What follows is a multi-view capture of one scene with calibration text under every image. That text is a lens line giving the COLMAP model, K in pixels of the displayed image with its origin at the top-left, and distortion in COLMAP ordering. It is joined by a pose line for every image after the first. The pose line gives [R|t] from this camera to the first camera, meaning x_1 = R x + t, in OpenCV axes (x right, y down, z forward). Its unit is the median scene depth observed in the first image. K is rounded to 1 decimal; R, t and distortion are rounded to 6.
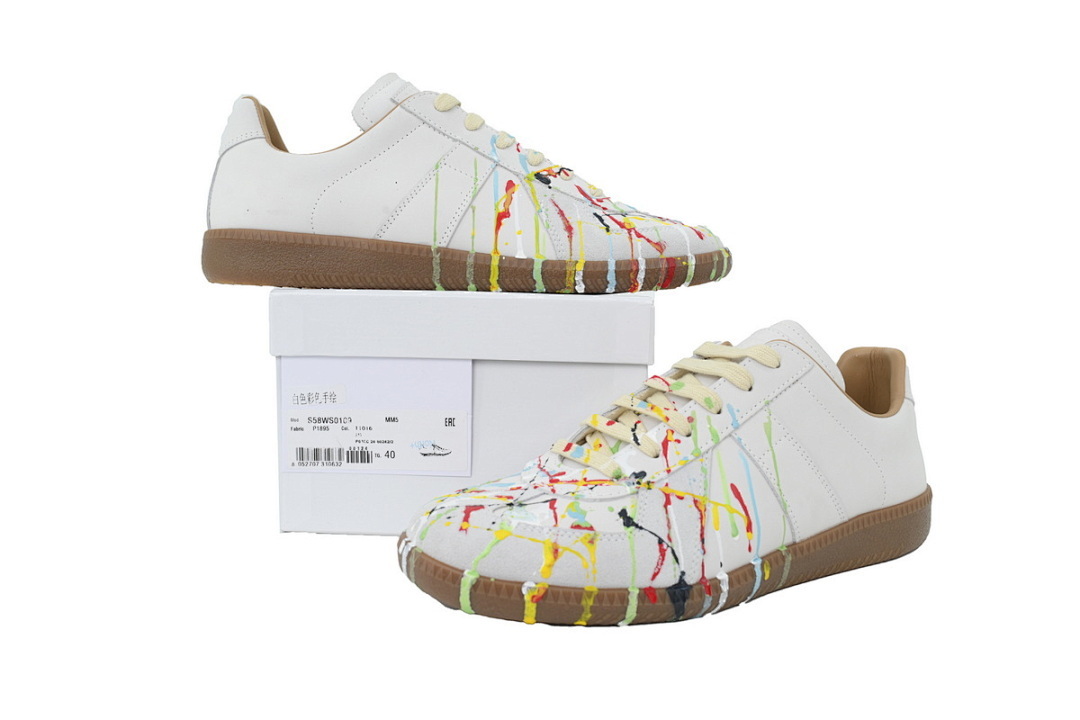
lens RADIAL K [[861.9, 0, 540.0], [0, 861.9, 360.0], [0, 0, 1]] dist [0.001004, -0.000020]
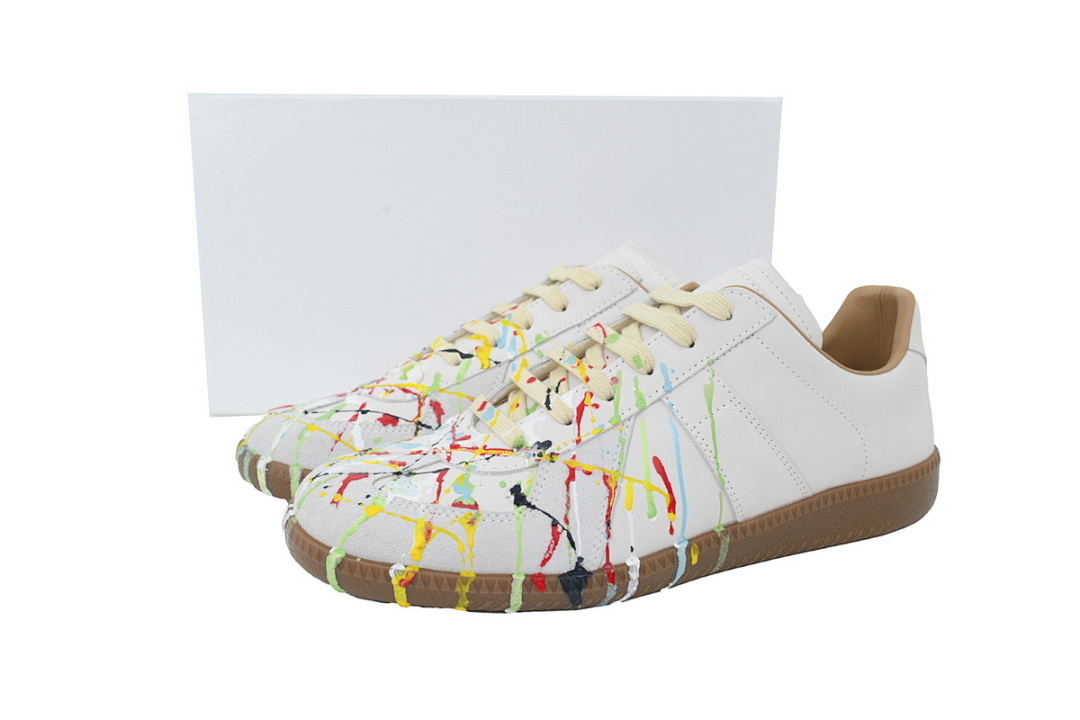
lens RADIAL K [[861.9, 0, 540.0], [0, 861.9, 360.0], [0, 0, 1]] dist [0.001004, -0.000020]
pose [[0.988071, 0.021020, -0.152557, 0.246046], [-0.001866, 0.992202, 0.124625, -0.063575], [0.153987, -0.122854, 0.980406, 0.144573]]
